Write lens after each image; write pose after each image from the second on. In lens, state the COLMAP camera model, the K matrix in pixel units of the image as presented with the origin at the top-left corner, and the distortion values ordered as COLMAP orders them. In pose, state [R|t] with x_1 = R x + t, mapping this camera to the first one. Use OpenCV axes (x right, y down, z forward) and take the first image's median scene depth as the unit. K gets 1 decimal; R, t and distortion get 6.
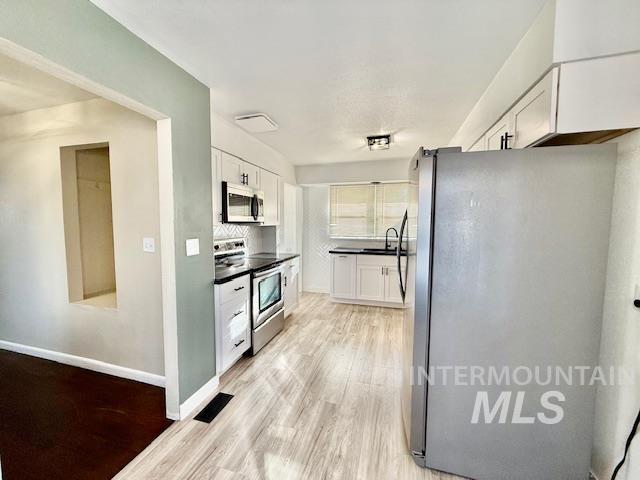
lens RADIAL K [[254.0, 0, 319.4], [0, 254.0, 240.6], [0, 0, 1]] dist [-0.001152, -0.000238]
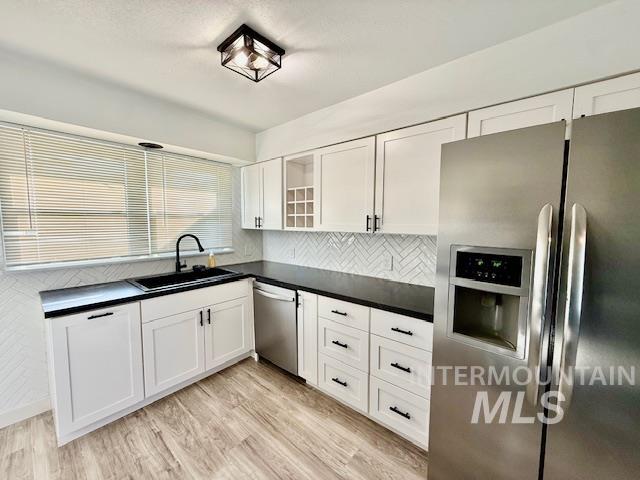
lens RADIAL K [[254.0, 0, 319.5], [0, 254.0, 241.0], [0, 0, 1]] dist [-0.001152, -0.000238]
pose [[0.405371, -0.076984, 0.910905, -0.117008], [0.061712, 0.996479, 0.056753, -0.053367], [-0.912067, 0.033208, 0.408694, 0.536597]]
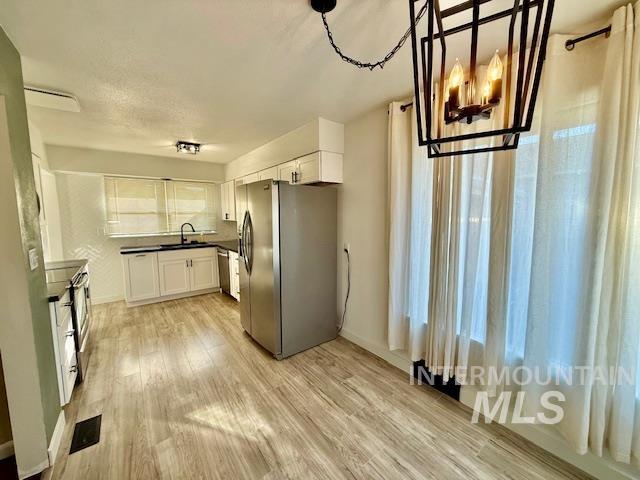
lens RADIAL K [[254.0, 0, 320.1], [0, 254.0, 240.1], [0, 0, 1]] dist [-0.001152, -0.000238]
pose [[0.588606, -0.090751, 0.803310, -0.268505], [0.065379, 0.995768, 0.064588, -0.012103], [-0.805772, 0.014503, 0.592048, -0.093936]]
